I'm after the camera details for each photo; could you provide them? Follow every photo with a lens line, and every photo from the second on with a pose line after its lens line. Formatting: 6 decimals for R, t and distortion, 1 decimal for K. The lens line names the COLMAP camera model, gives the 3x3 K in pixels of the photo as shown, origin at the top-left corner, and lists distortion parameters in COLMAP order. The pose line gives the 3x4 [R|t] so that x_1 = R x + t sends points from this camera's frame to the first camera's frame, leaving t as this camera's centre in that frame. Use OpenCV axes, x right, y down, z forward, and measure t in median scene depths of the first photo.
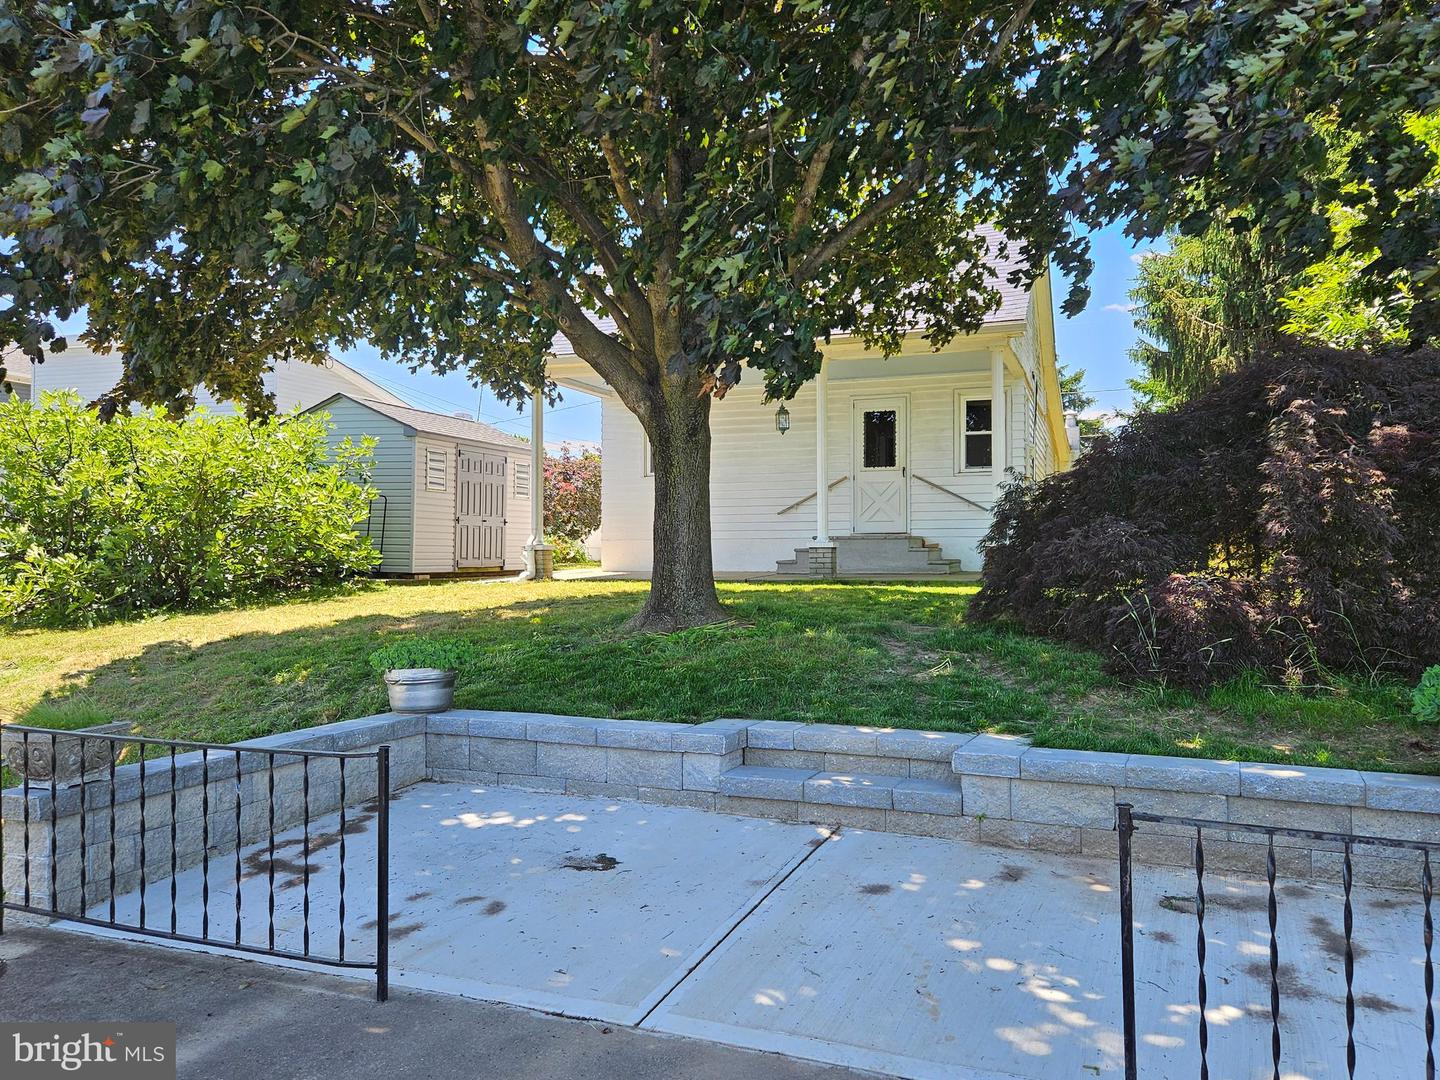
lens RADIAL K [[1149.9, 0, 728.0], [0, 1149.9, 534.5], [0, 0, 1]] dist [0.085905, -0.003726]
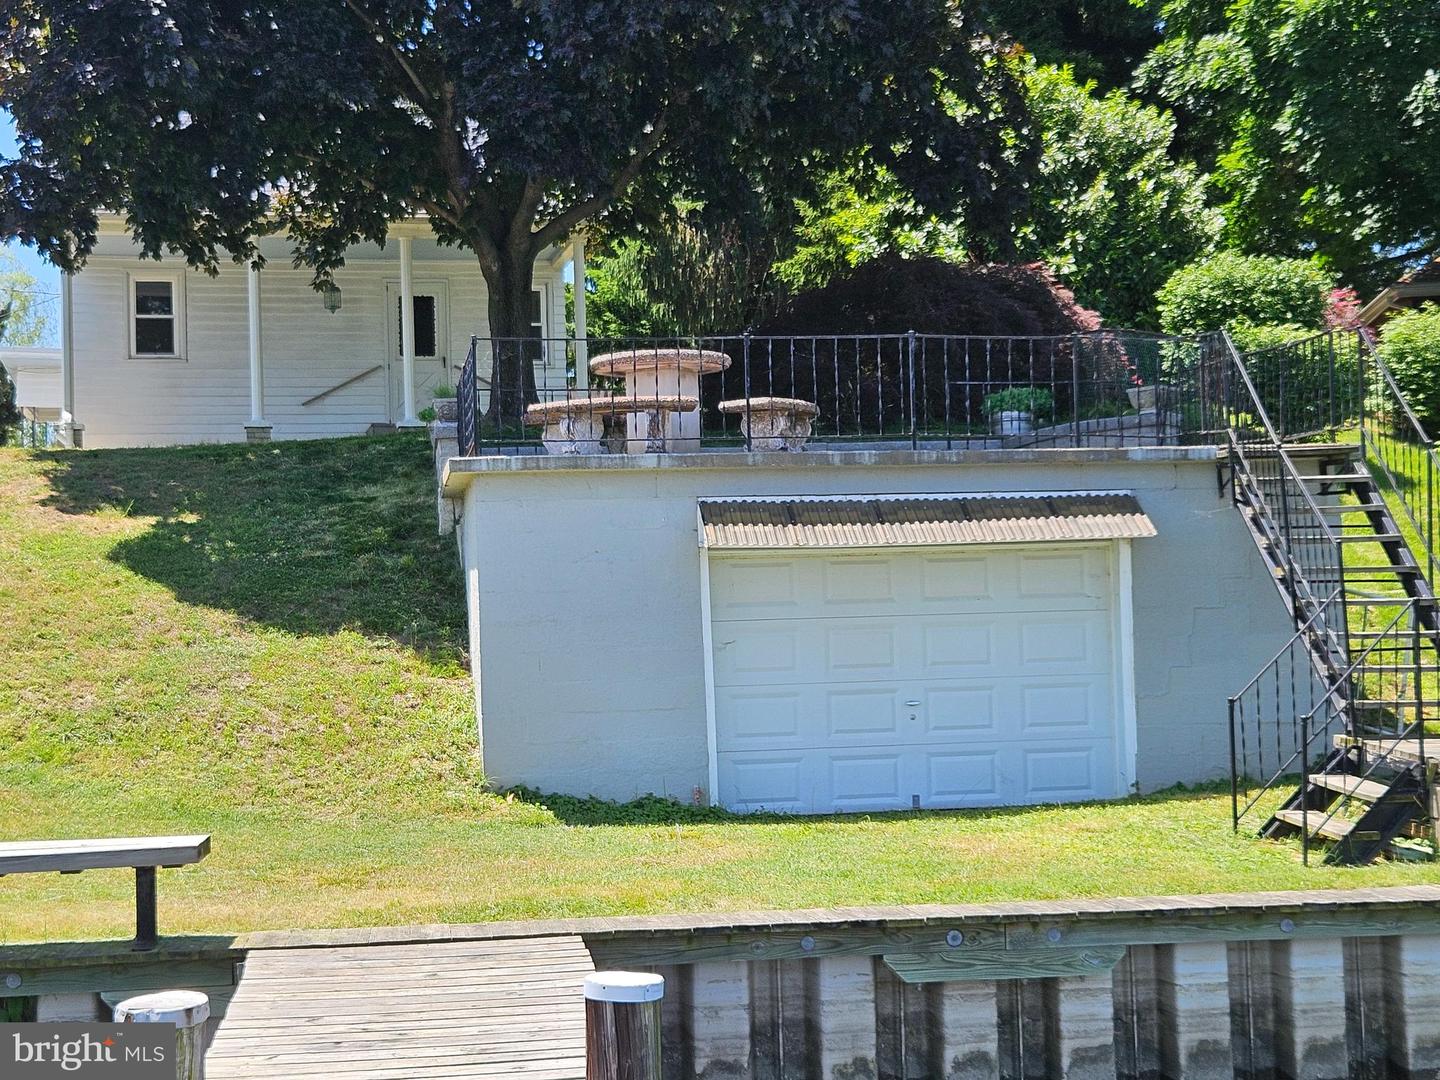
lens RADIAL K [[2417.8, 0, 759.3], [0, 2417.8, 564.9], [0, 0, 1]] dist [0.133686, 0.000000]
pose [[0.852038, -0.001870, 0.523477, -0.664549], [0.015358, 0.999652, -0.021426, 0.157477], [-0.523255, 0.026295, 0.851771, -0.817703]]
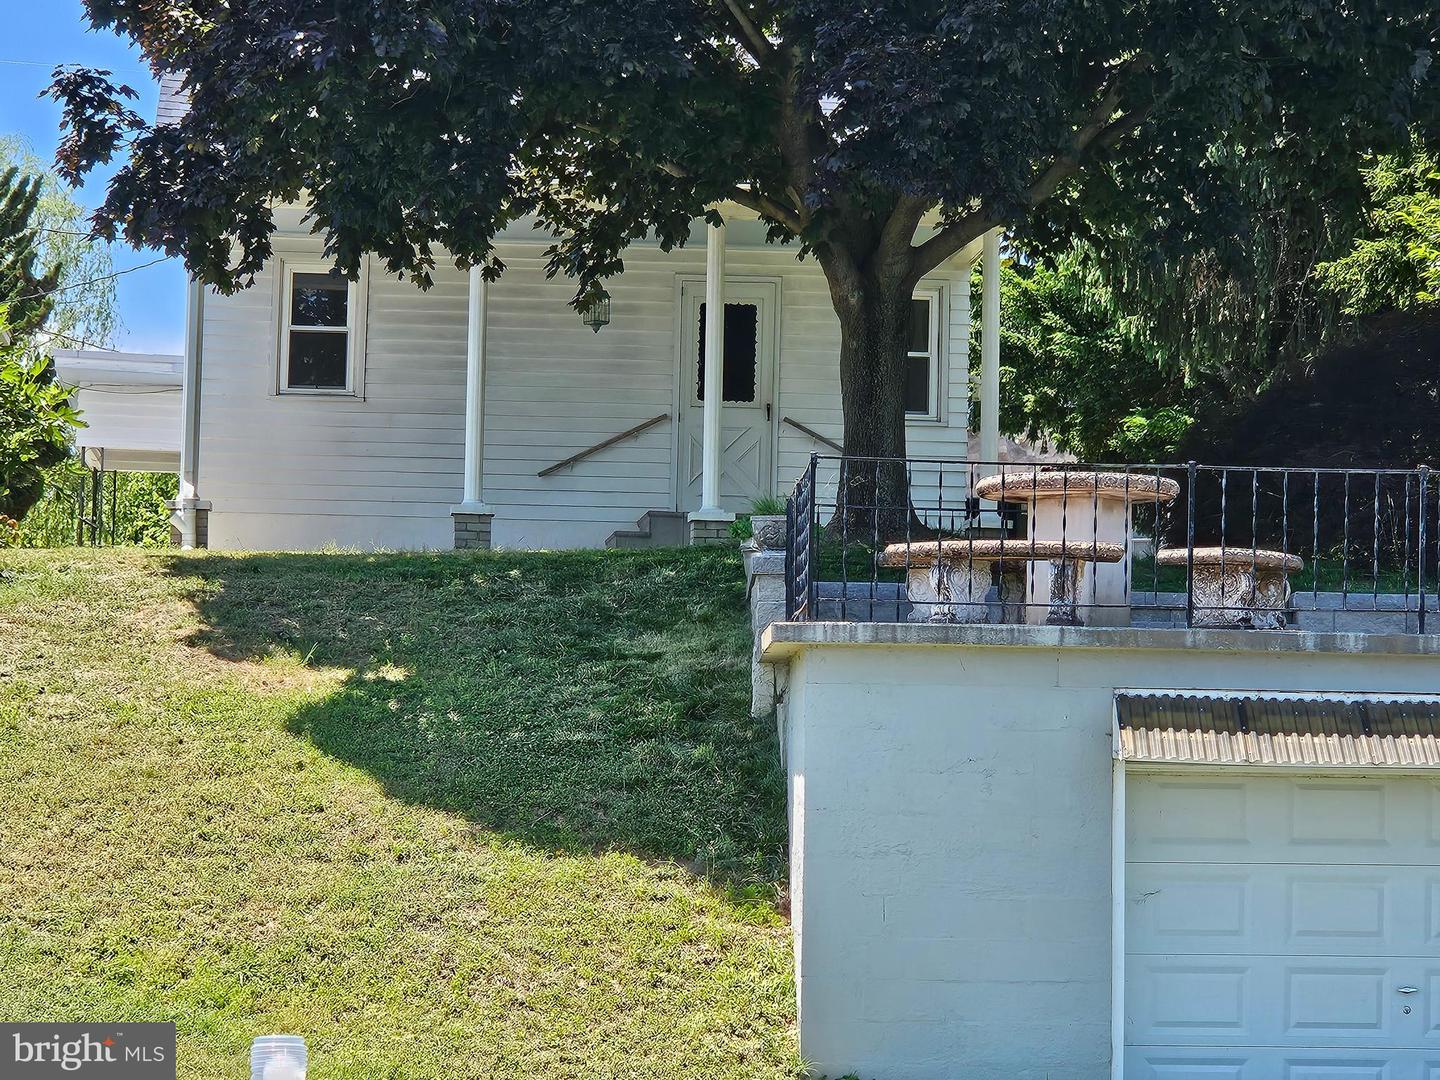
lens RADIAL K [[4840.1, 0, 721.6], [0, 4840.1, 548.2], [0, 0, 1]] dist [-0.485591, 0.000000]
pose [[0.913799, 0.051222, 0.402924, -0.839455], [-0.031089, 0.997927, -0.056354, 0.150379], [-0.404975, 0.038970, 0.913497, -1.197992]]
